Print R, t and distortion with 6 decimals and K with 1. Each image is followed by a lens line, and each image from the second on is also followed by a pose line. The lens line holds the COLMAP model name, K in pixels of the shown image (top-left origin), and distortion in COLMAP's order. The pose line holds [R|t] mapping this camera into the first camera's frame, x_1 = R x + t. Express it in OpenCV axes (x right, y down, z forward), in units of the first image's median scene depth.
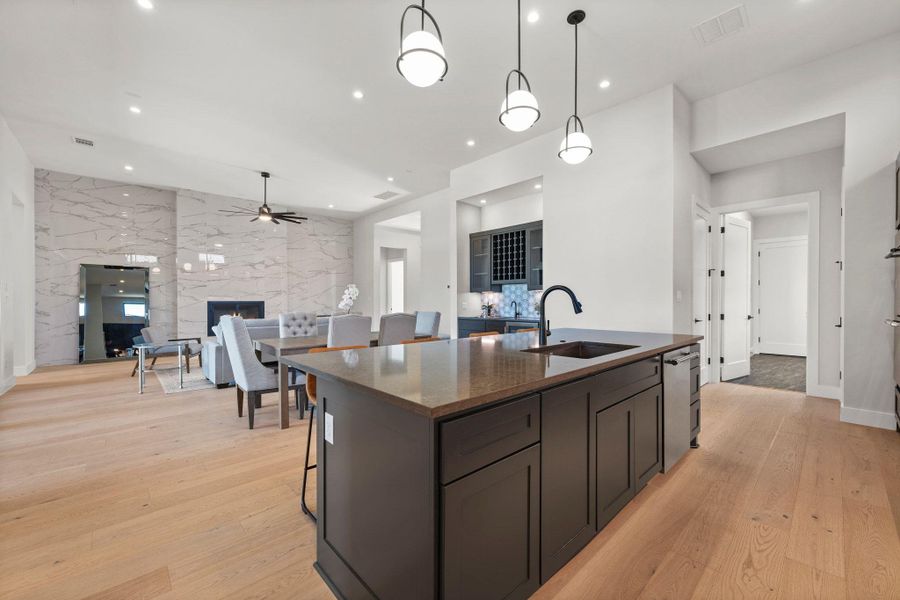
lens RADIAL K [[376.3, 0, 446.8], [0, 376.3, 300.9], [0, 0, 1]] dist [0.016445, 0.000067]
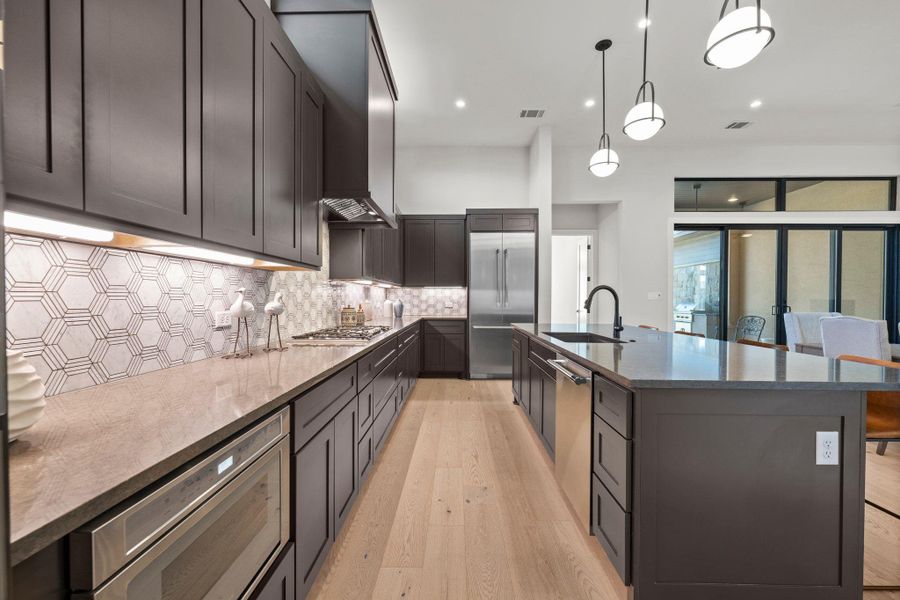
lens RADIAL K [[376.3, 0, 448.7], [0, 376.3, 301.6], [0, 0, 1]] dist [0.016445, 0.000067]
pose [[-0.715287, 0.006179, -0.698803, 1.679463], [-0.002427, 0.999933, 0.011326, -0.003390], [0.698826, 0.009798, -0.715224, 1.736033]]
